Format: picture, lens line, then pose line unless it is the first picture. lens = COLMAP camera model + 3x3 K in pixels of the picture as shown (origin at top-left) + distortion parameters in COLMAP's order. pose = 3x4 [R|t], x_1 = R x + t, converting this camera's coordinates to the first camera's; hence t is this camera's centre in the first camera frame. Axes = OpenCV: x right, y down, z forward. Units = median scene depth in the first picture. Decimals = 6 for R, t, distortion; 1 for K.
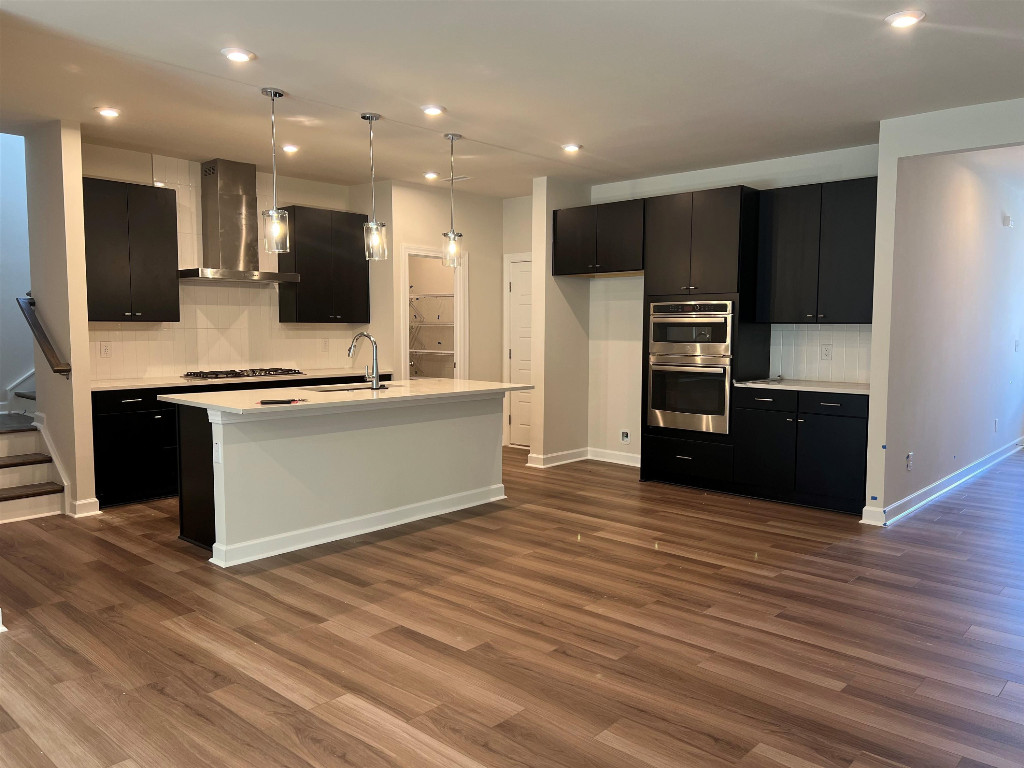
lens RADIAL K [[772.8, 0, 513.0], [0, 772.8, 375.4], [0, 0, 1]] dist [0.243907, -0.568922]
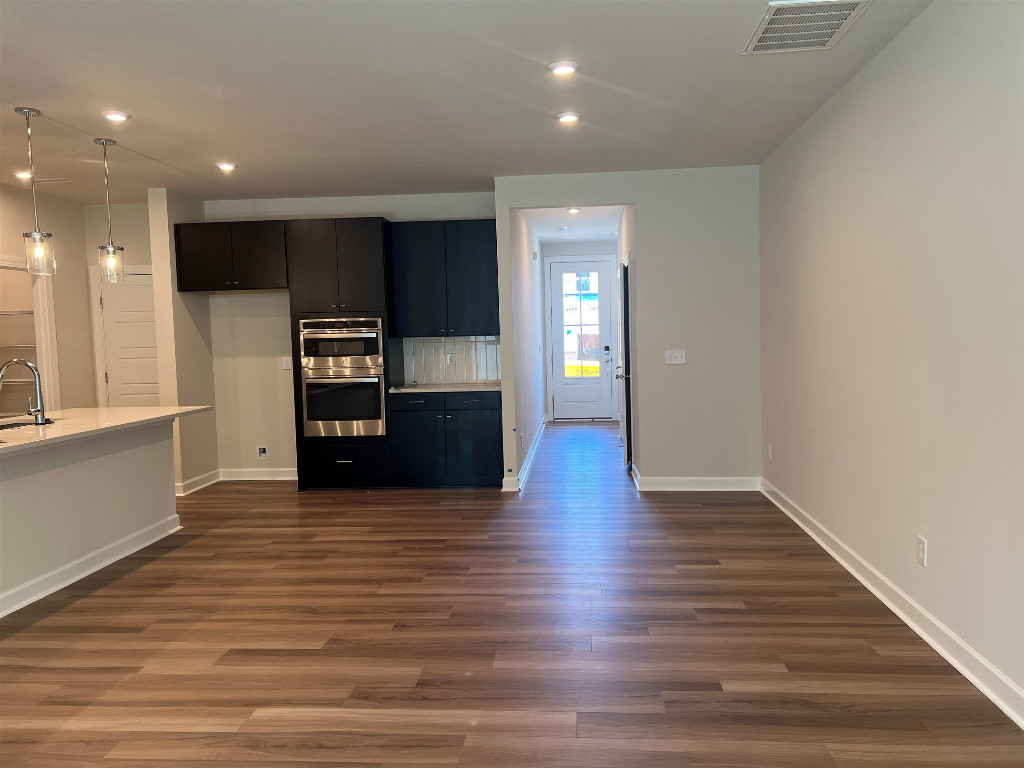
lens RADIAL K [[784.2, 0, 512.0], [0, 784.2, 384.0], [0, 0, 1]] dist [0.044544, -0.003964]
pose [[0.791215, -0.064554, 0.608122, -0.282103], [0.068701, 0.997501, 0.016502, -0.005531], [-0.607667, 0.028722, 0.793672, -0.012663]]
